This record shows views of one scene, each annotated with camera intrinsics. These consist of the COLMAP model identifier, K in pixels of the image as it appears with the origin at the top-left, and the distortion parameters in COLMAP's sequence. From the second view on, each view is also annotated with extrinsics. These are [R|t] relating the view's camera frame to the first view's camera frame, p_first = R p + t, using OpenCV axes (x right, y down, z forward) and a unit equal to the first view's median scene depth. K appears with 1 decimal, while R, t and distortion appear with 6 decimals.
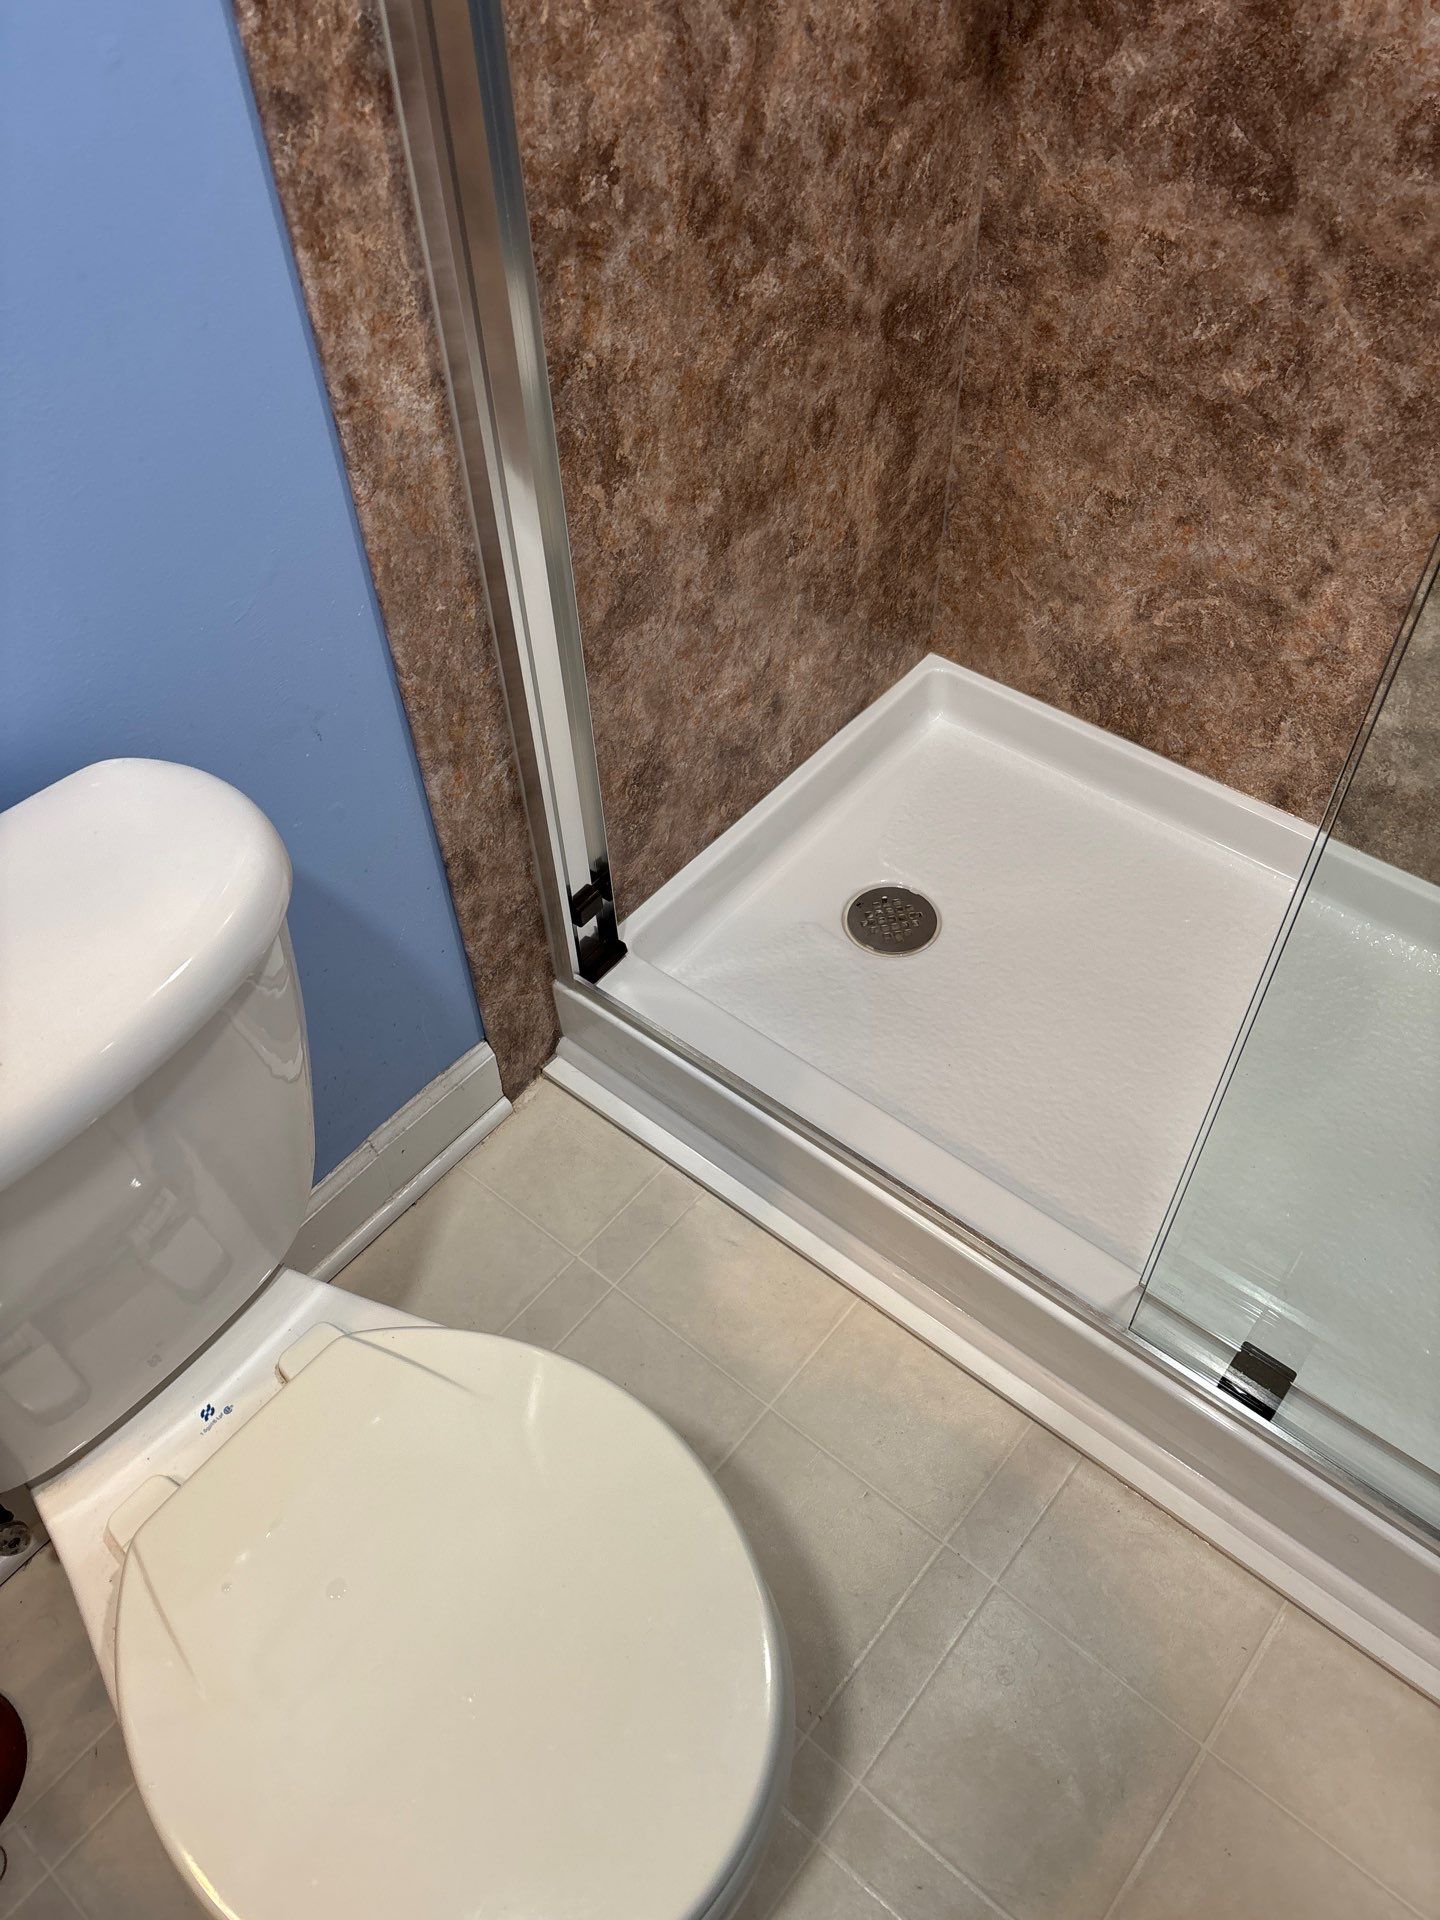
lens RADIAL K [[1467.4, 0, 720.0], [0, 1467.4, 960.0], [0, 0, 1]] dist [0.051112, -0.060553]
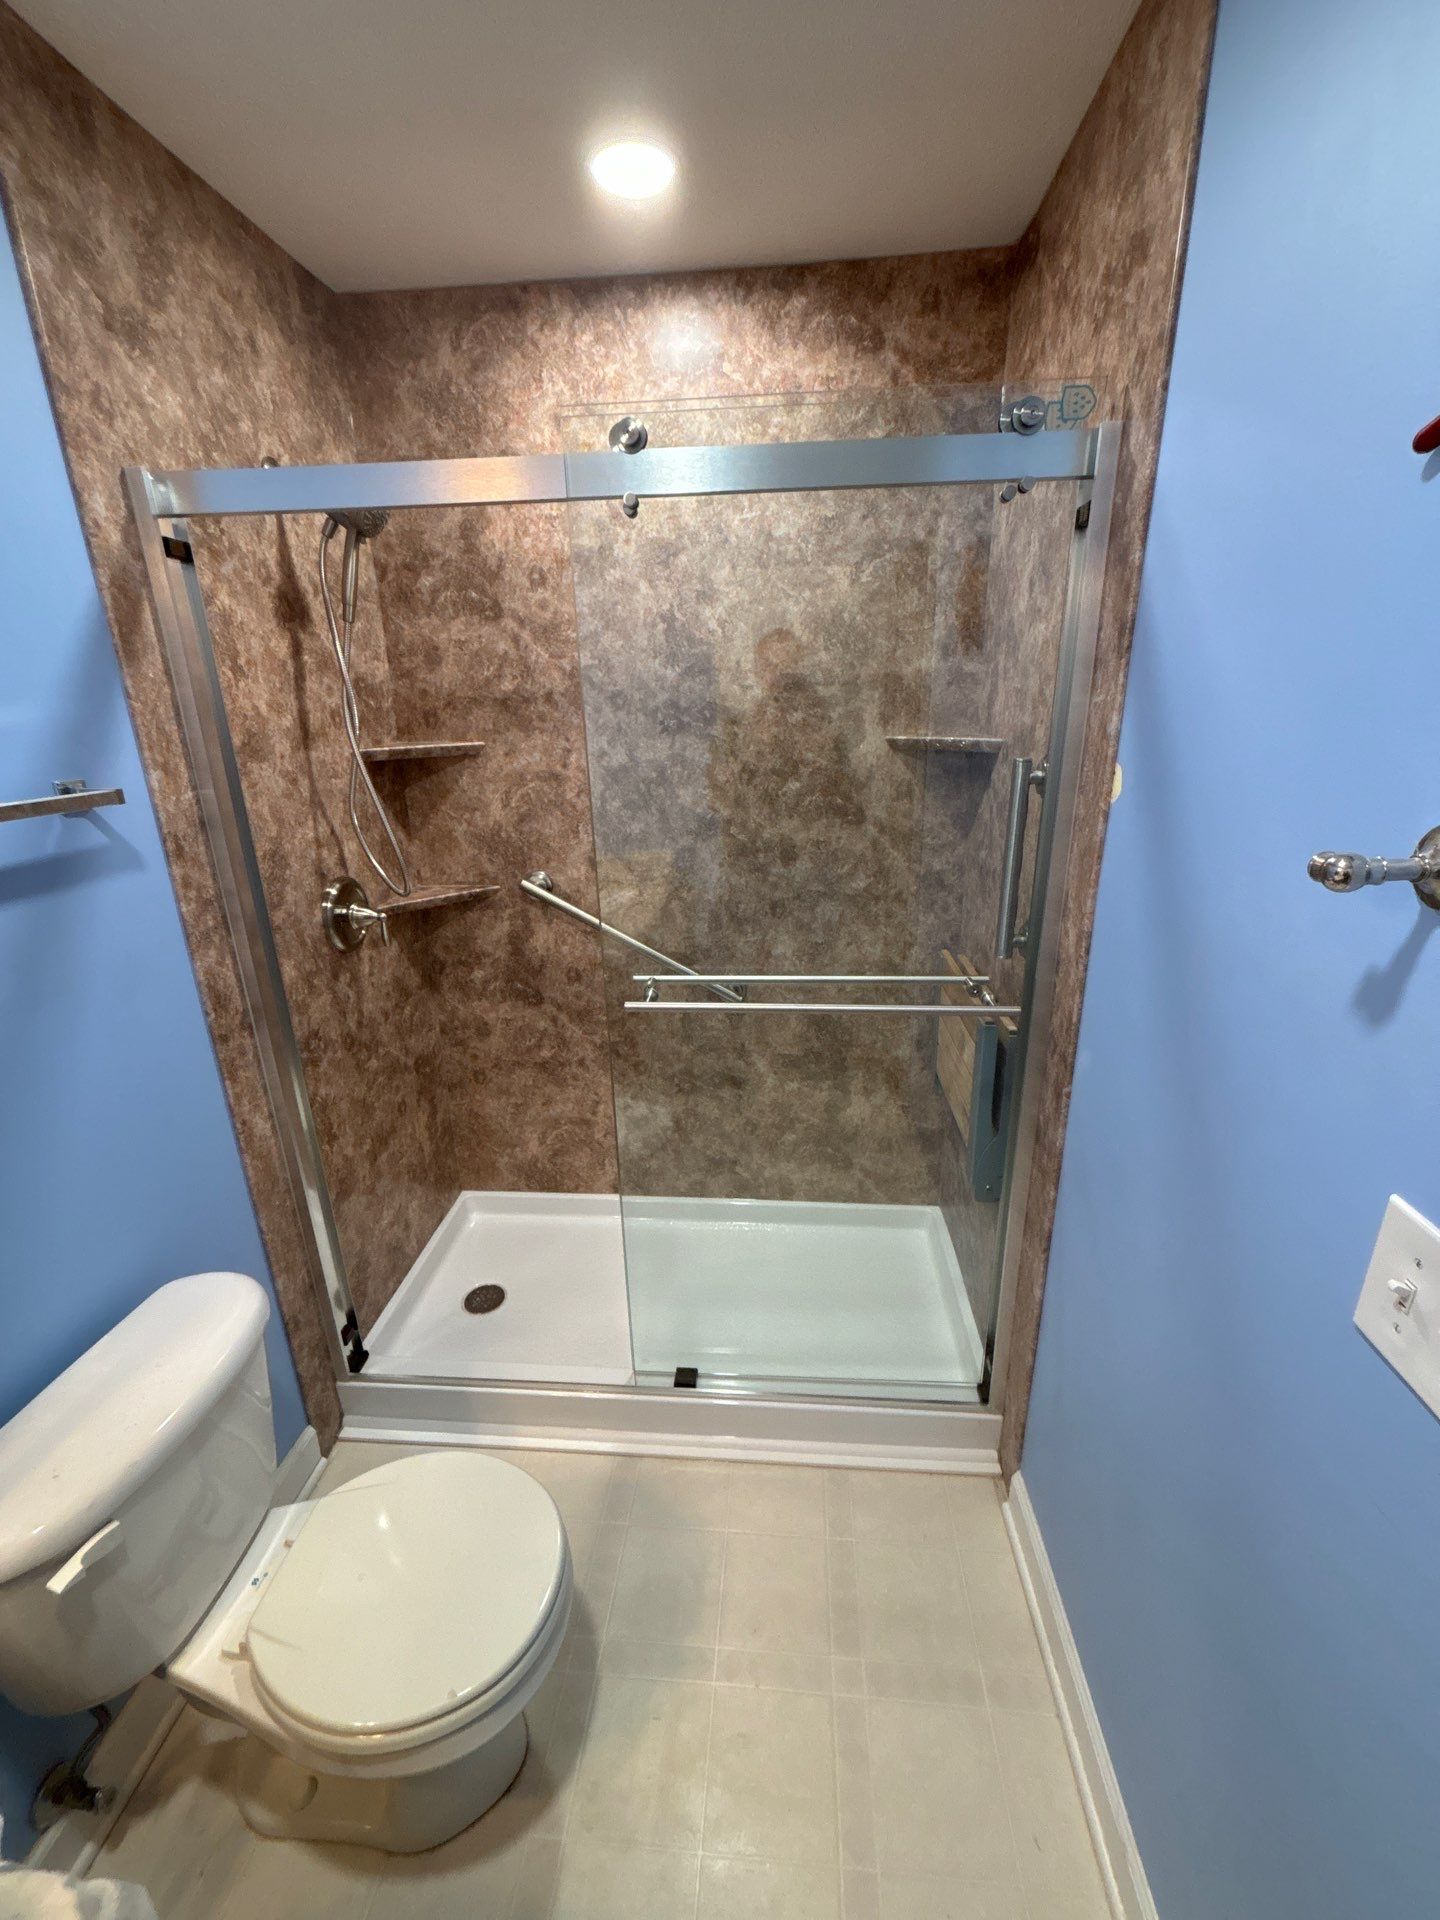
lens RADIAL K [[785.4, 0, 738.5], [0, 785.4, 960.0], [0, 0, 1]] dist [0.000452, 0.000734]
pose [[0.810556, -0.179140, 0.557591, -0.193382], [0.442405, 0.811149, -0.382511, 0.243211], [-0.383766, 0.556728, 0.736735, -0.438855]]
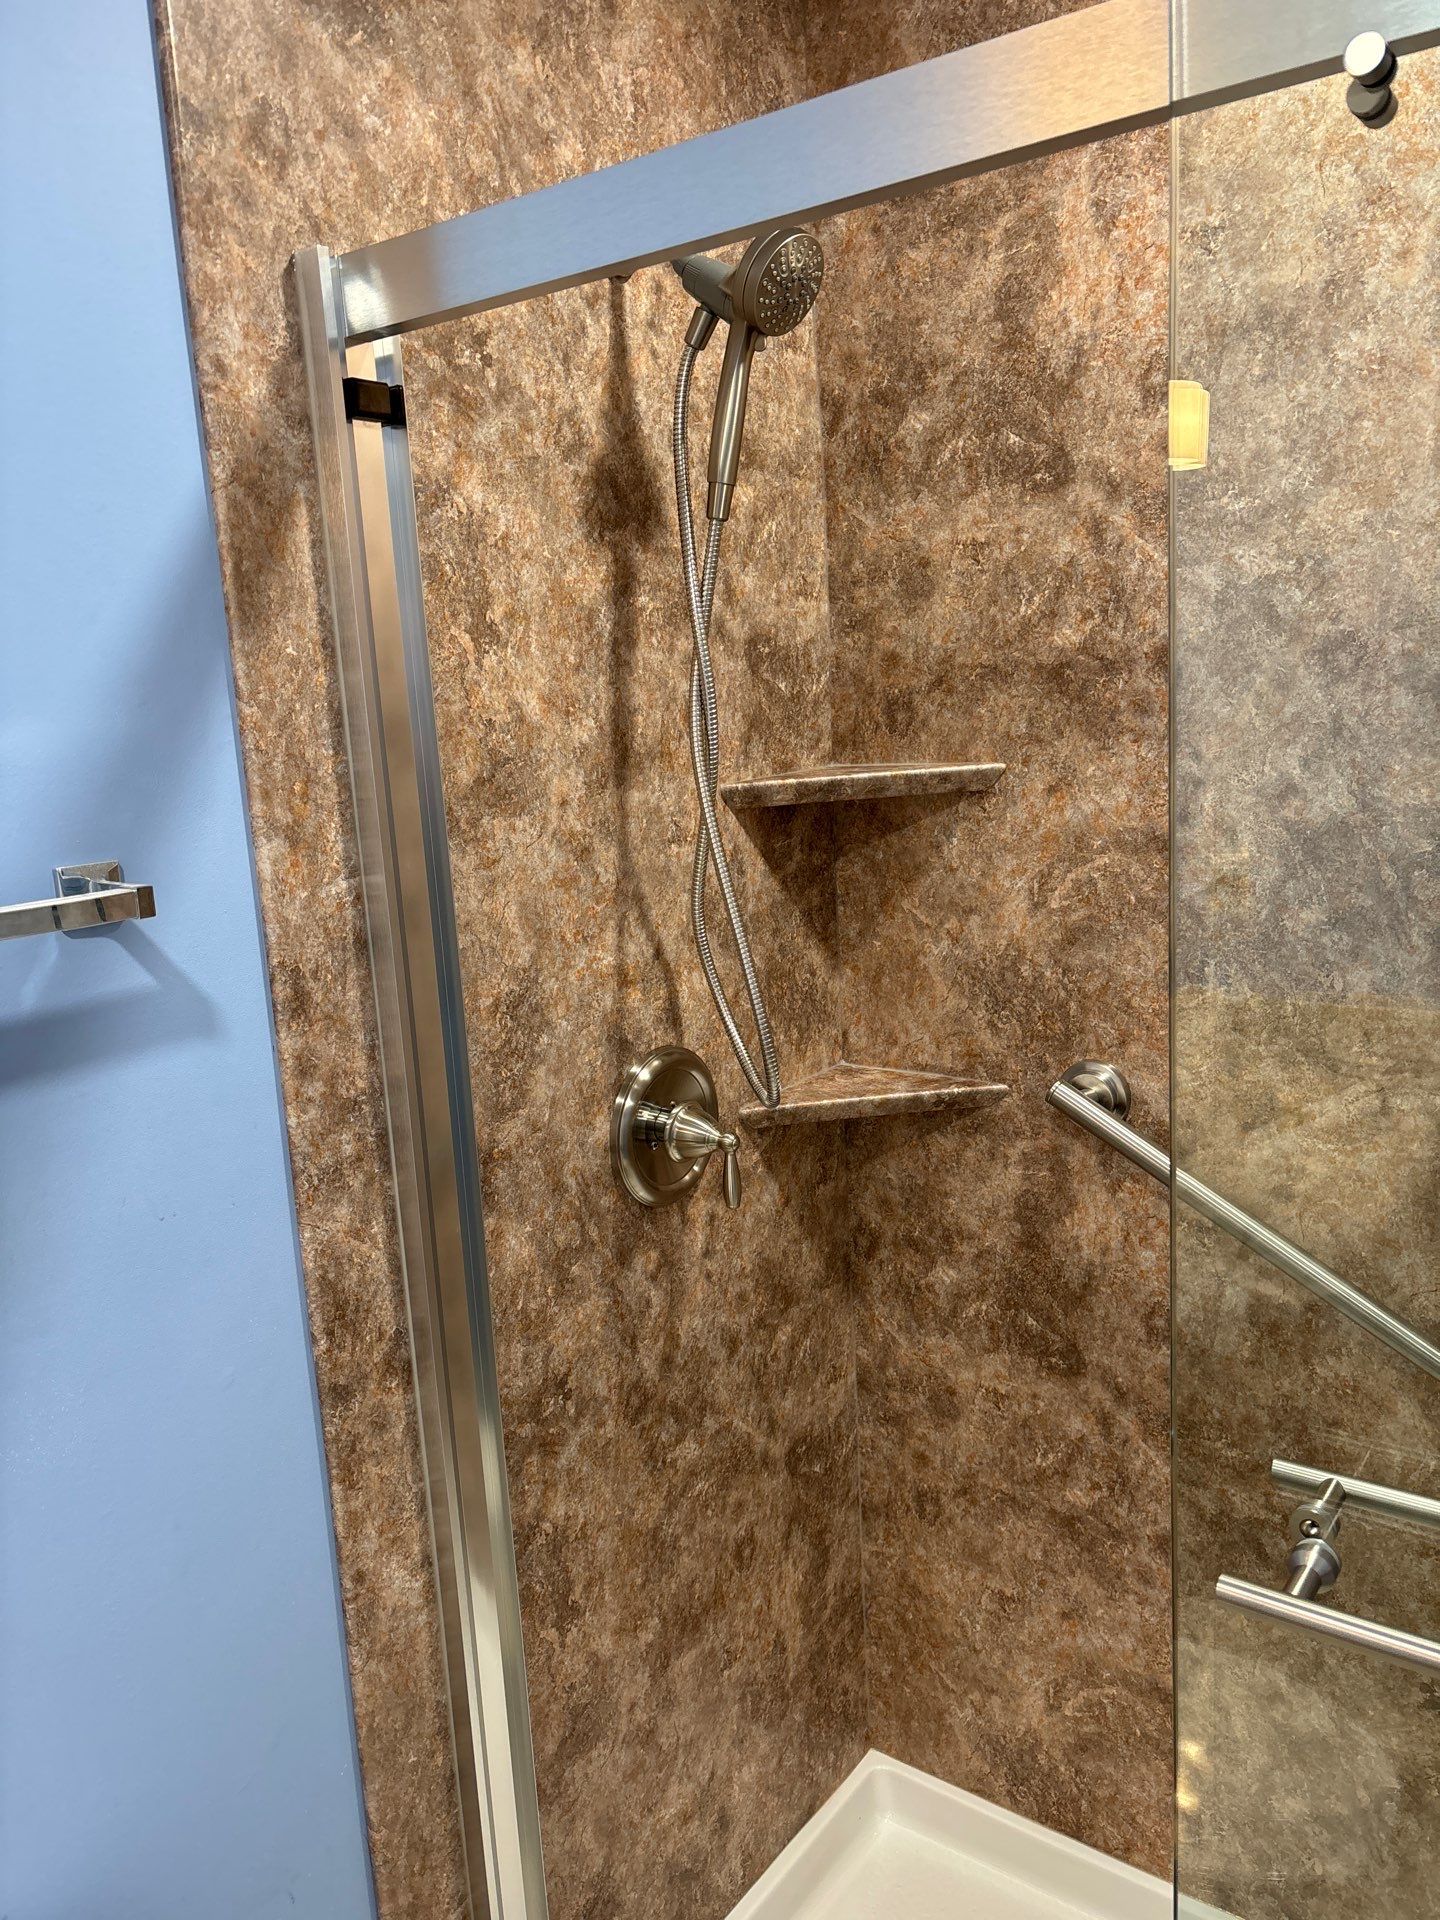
lens RADIAL K [[1482.6, 0, 720.0], [0, 1482.6, 960.0], [0, 0, 1]] dist [0.034666, -0.026543]
pose [[0.998193, -0.041678, 0.043282, 0.020162], [0.059581, 0.779748, -0.623252, 0.012280], [-0.007774, 0.624704, 0.780823, -0.249645]]
